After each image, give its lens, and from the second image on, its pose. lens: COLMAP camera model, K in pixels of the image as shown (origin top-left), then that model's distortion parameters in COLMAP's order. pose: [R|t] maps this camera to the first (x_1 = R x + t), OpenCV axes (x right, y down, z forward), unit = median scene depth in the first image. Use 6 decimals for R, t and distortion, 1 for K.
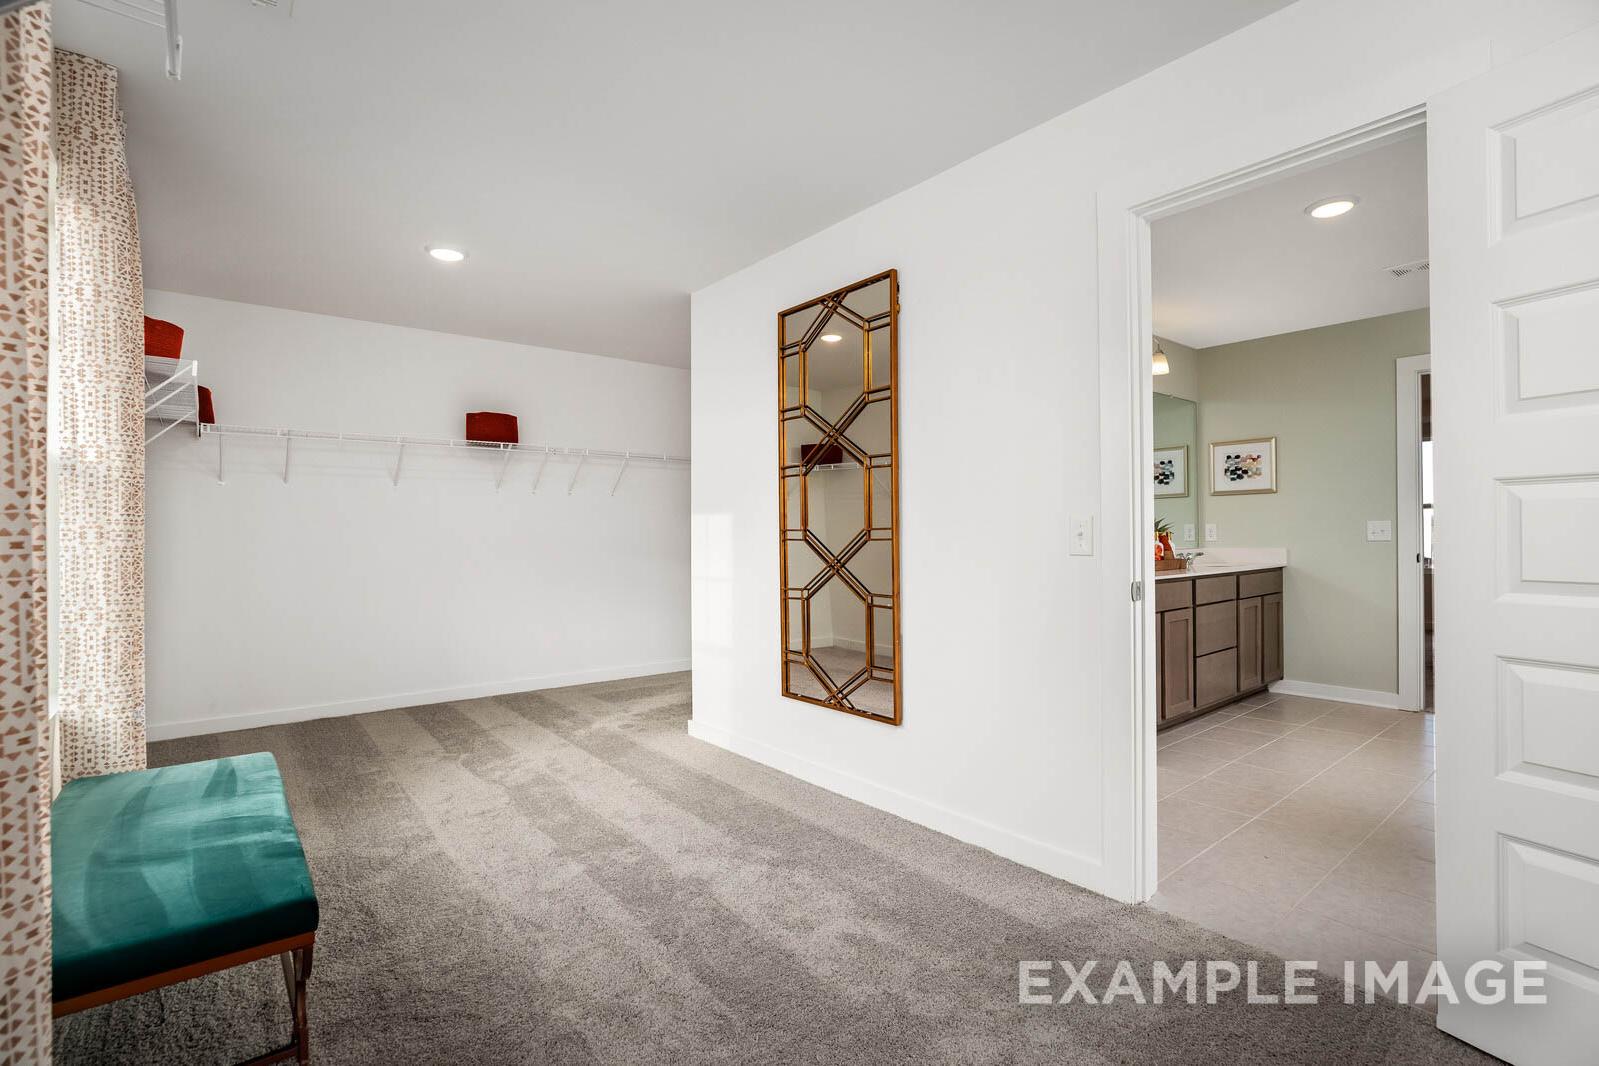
lens RADIAL K [[755.2, 0, 808.3], [0, 755.2, 531.6], [0, 0, 1]] dist [-0.017073, 0.001093]
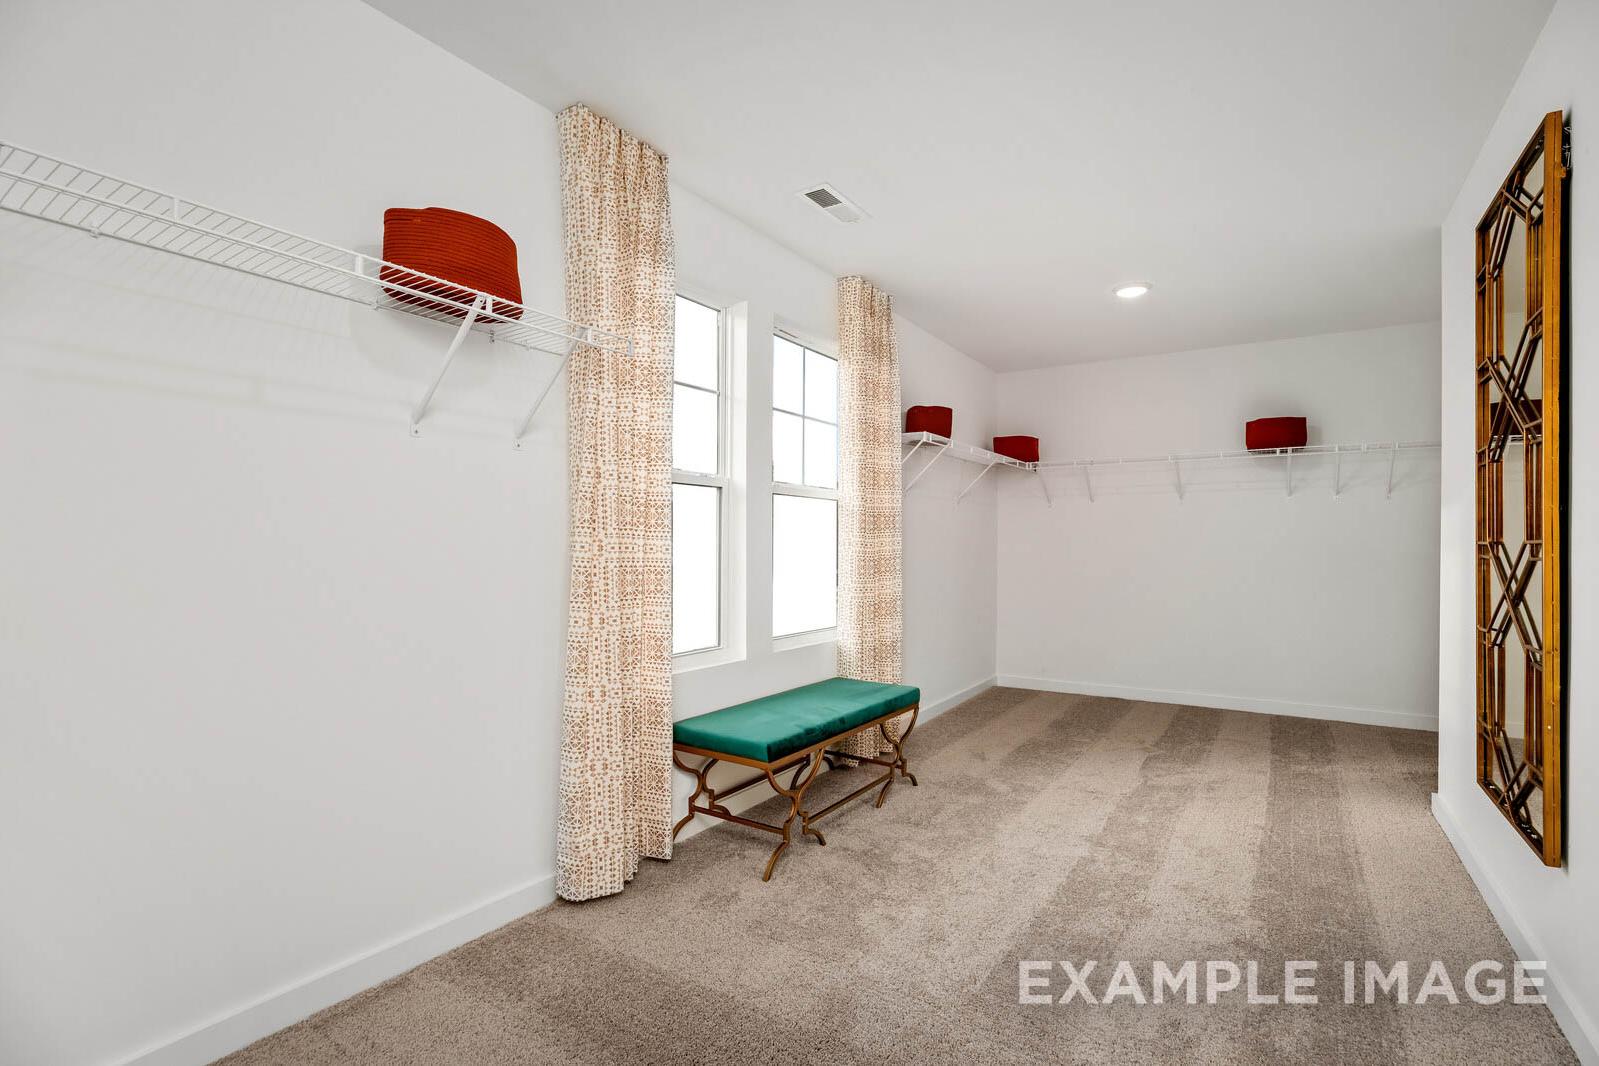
lens RADIAL K [[755.2, 0, 808.3], [0, 755.2, 531.6], [0, 0, 1]] dist [-0.017073, 0.001093]
pose [[0.296024, -0.010666, -0.955121, 0.435886], [-0.001566, 0.999931, -0.011652, -0.001737], [0.955179, 0.004945, 0.295987, 0.213754]]
